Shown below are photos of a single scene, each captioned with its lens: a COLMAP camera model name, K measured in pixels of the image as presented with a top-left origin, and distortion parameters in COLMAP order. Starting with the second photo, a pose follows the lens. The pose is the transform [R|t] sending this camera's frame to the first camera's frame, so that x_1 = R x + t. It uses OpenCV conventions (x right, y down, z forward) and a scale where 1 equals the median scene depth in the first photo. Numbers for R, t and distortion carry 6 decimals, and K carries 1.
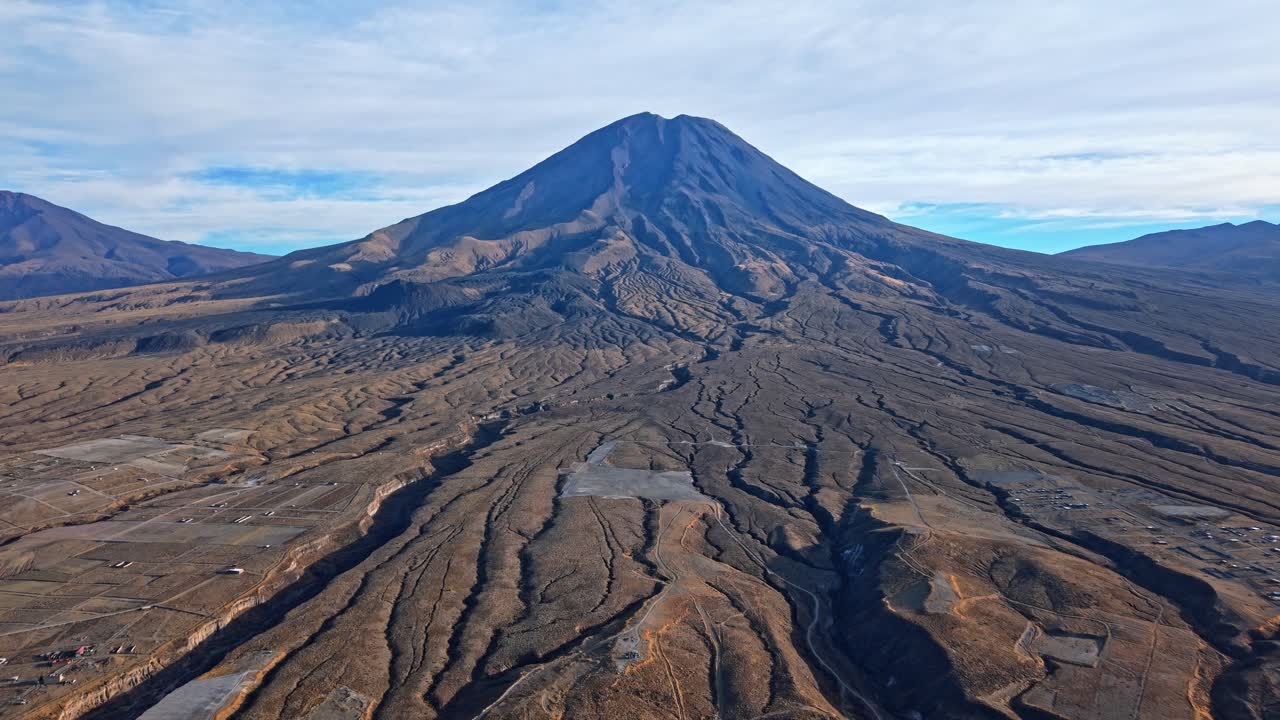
lens RADIAL K [[888.1, 0, 640.0], [0, 888.1, 360.0], [0, 0, 1]] dist [0.051323, -0.062600]
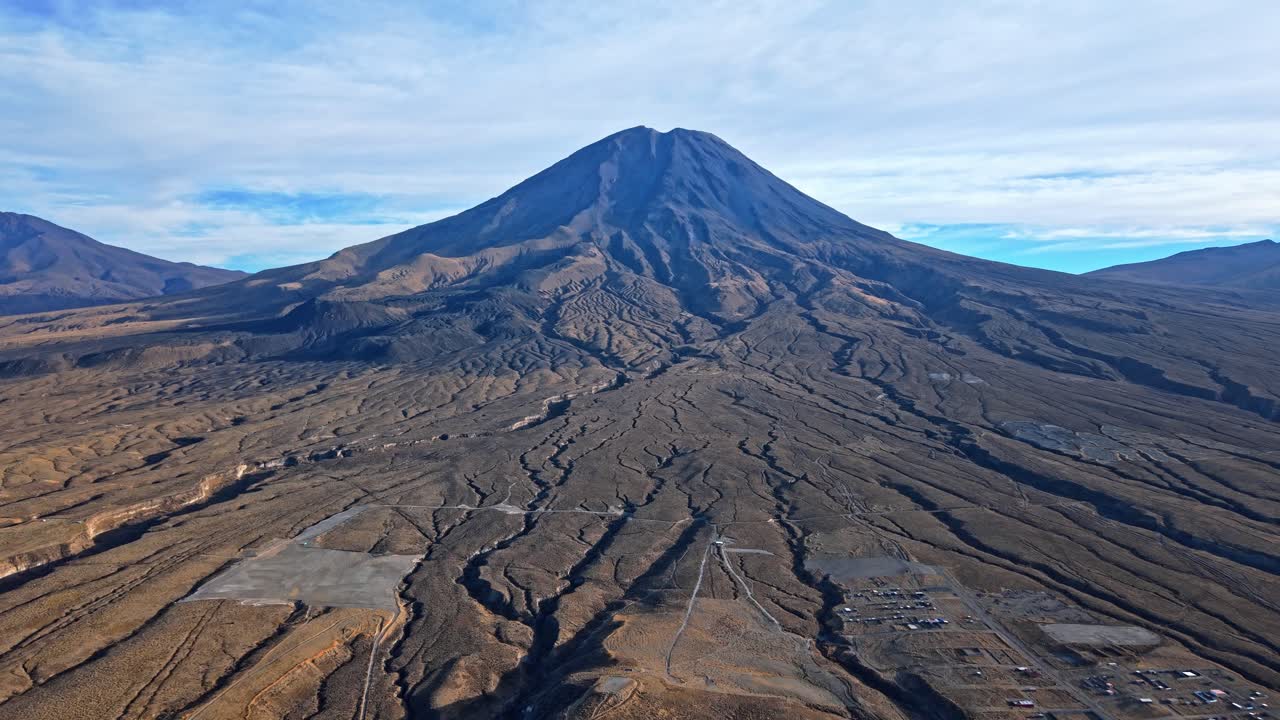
lens RADIAL K [[888.1, 0, 640.0], [0, 888.1, 360.0], [0, 0, 1]] dist [0.051323, -0.062600]
pose [[0.999190, 0.002119, -0.040196, 0.102451], [-0.003108, 0.999694, -0.024552, -0.005929], [0.040132, 0.024657, 0.998890, 0.109029]]
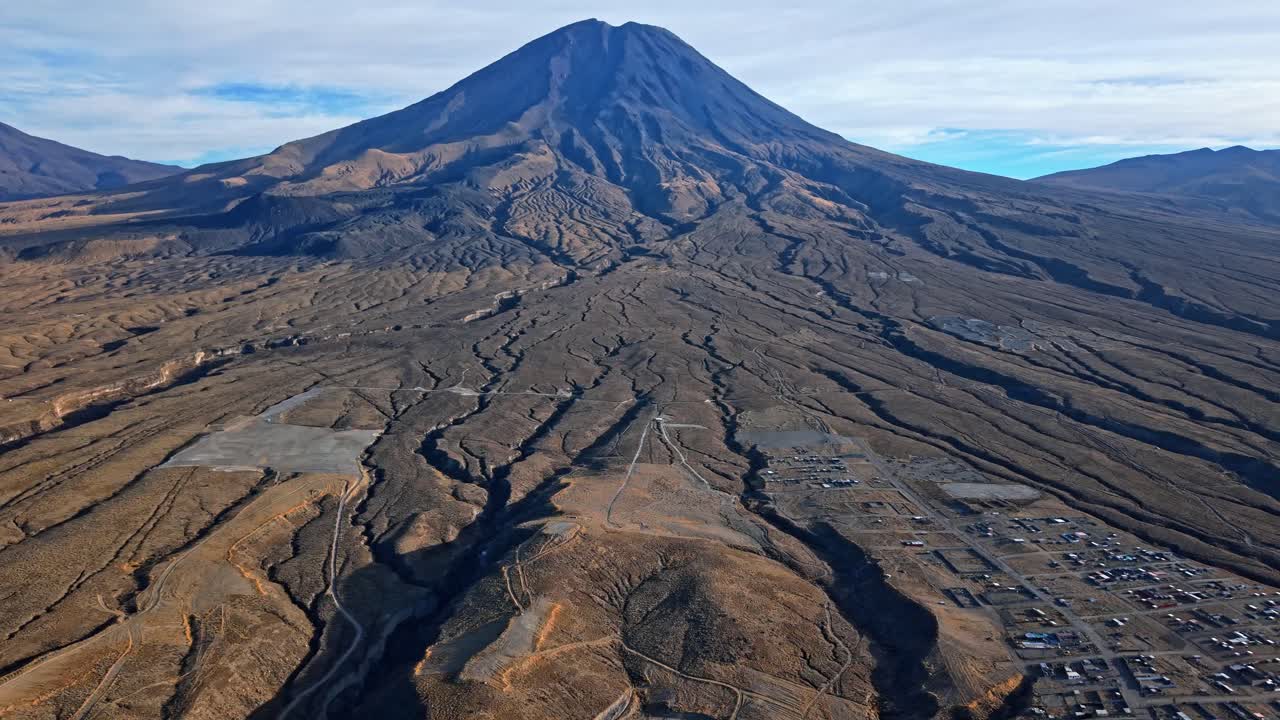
lens RADIAL K [[886.2, 0, 637.5], [0, 886.2, 368.2], [0, 0, 1]] dist [0.047041, -0.063095]
pose [[0.999901, 0.008443, 0.011258, 0.105390], [-0.009438, 0.995756, 0.091547, -0.000216], [-0.010438, -0.091644, 0.995737, 0.090979]]
